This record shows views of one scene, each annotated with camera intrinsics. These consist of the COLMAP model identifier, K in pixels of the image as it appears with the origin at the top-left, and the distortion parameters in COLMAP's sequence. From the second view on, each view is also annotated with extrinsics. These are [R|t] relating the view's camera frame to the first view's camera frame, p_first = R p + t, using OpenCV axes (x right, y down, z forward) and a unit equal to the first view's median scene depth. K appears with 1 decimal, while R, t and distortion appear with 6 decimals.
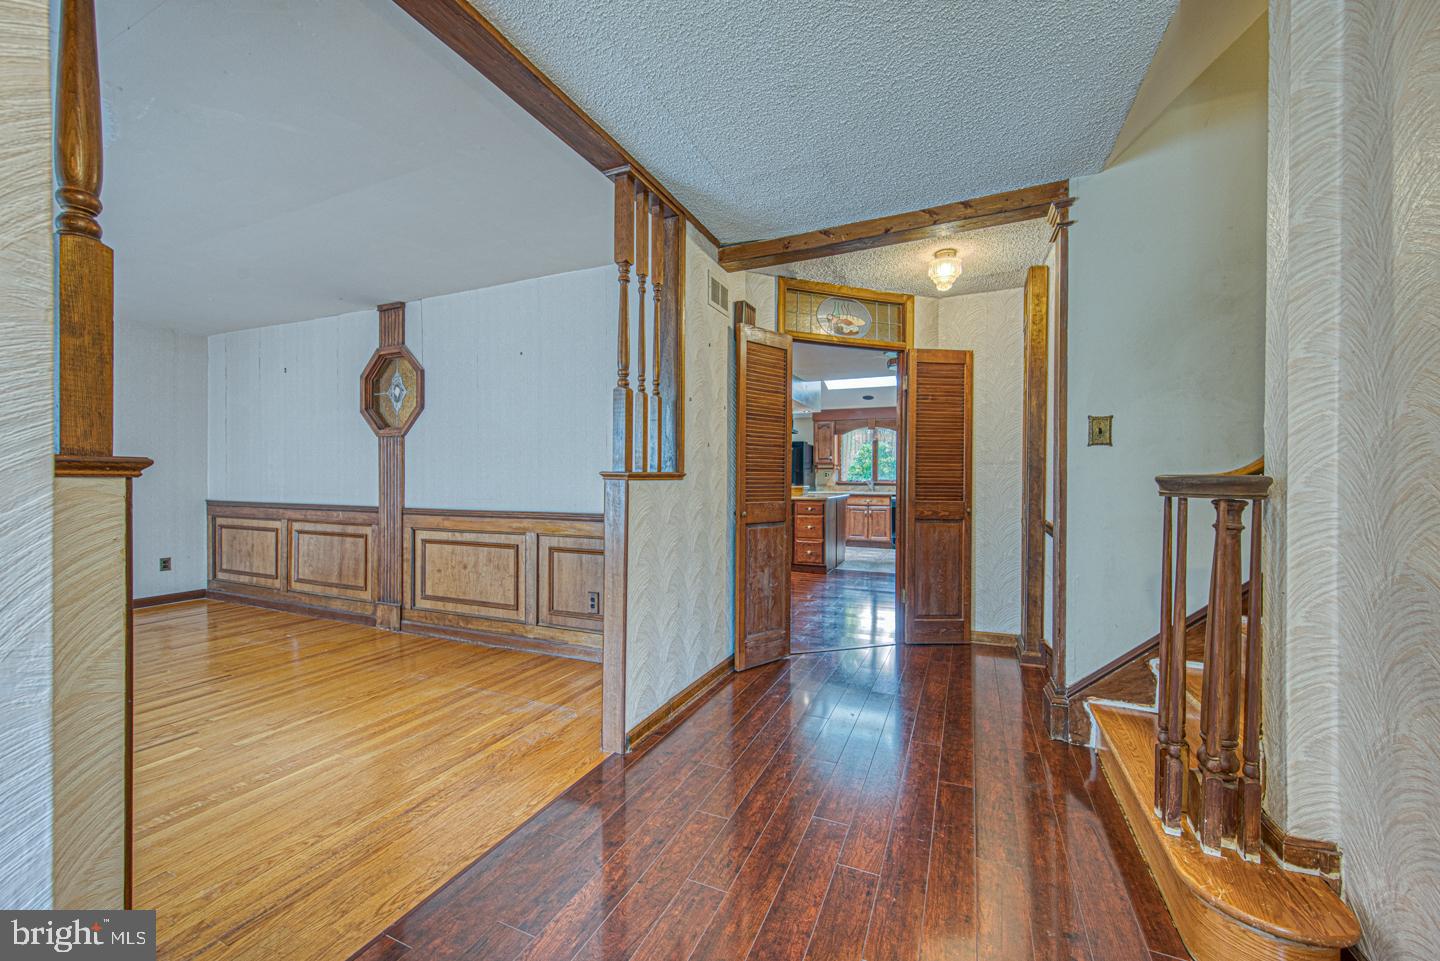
lens RADIAL K [[558.3, 0, 720.2], [0, 558.3, 476.6], [0, 0, 1]] dist [-0.007047, -0.002182]
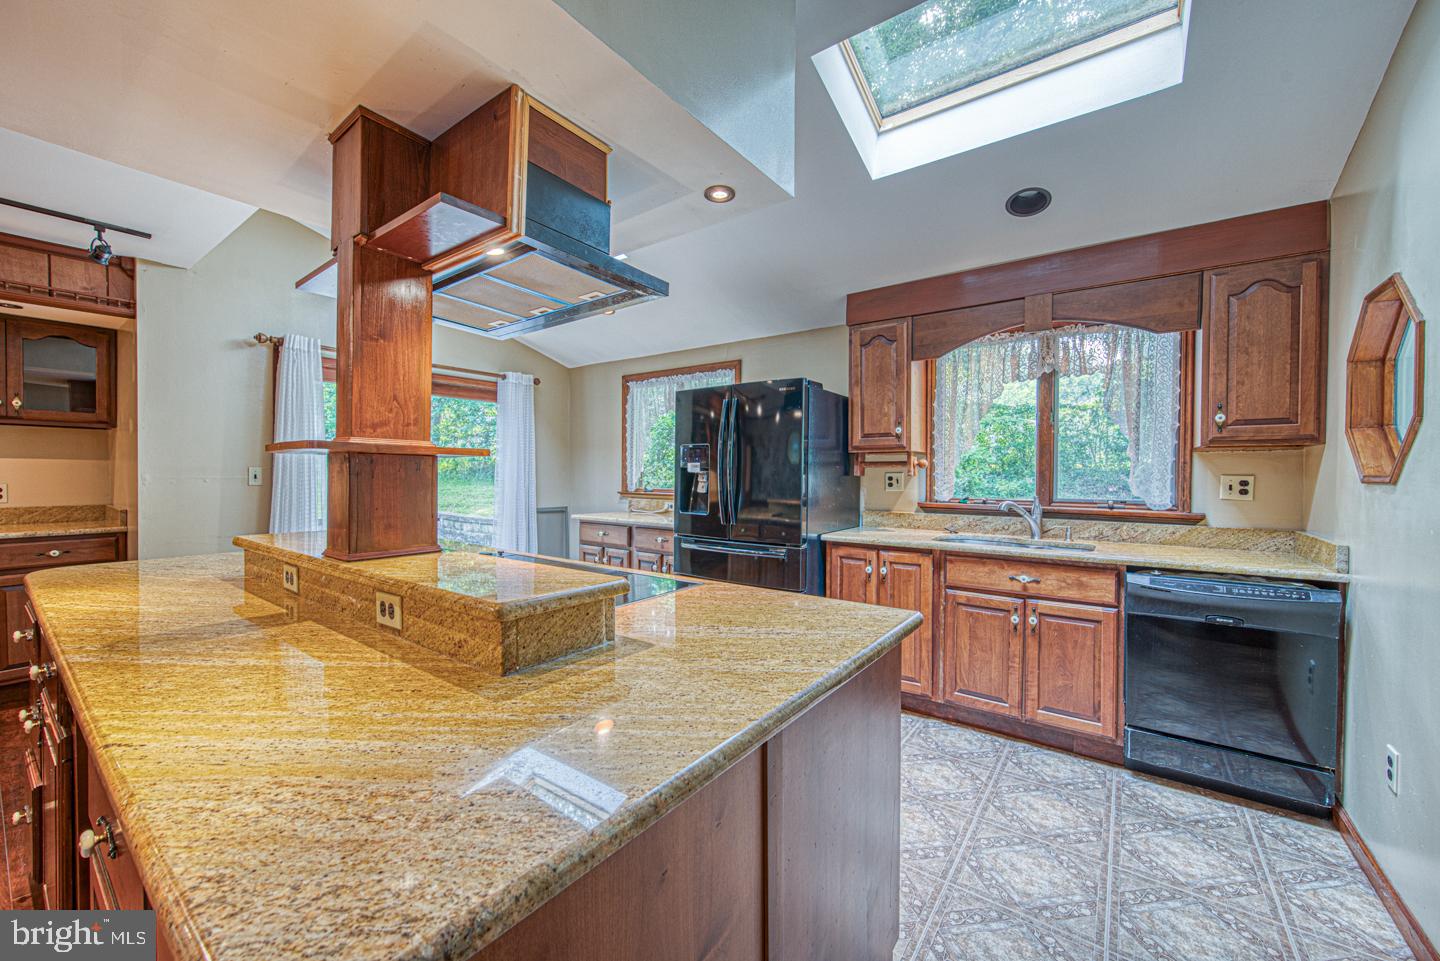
lens RADIAL K [[558.3, 0, 715.6], [0, 558.3, 476.5], [0, 0, 1]] dist [-0.007047, -0.002182]
pose [[0.975019, 0.000714, -0.222119, 0.170504], [0.002250, 0.999912, 0.013091, -0.011926], [0.222109, -0.013264, 0.974932, 0.673076]]
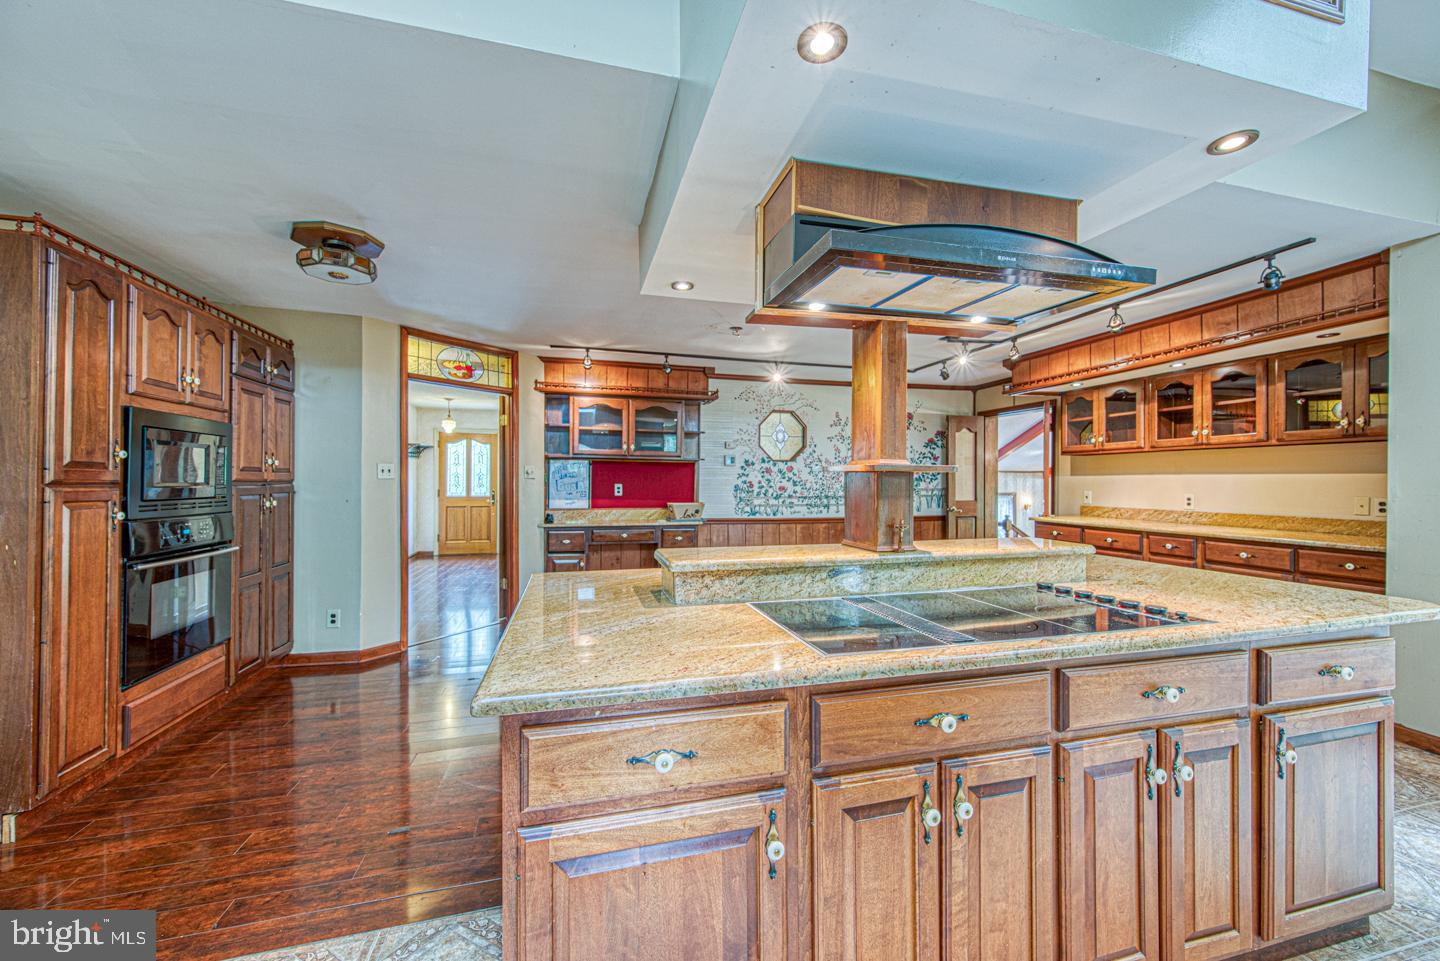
lens RADIAL K [[558.3, 0, 733.6], [0, 558.3, 477.2], [0, 0, 1]] dist [-0.007047, -0.002182]
pose [[-0.781577, -0.013251, -0.623667, 0.213068], [-0.004433, 0.999867, -0.015688, -0.010073], [0.623792, -0.009496, -0.781532, 0.918571]]
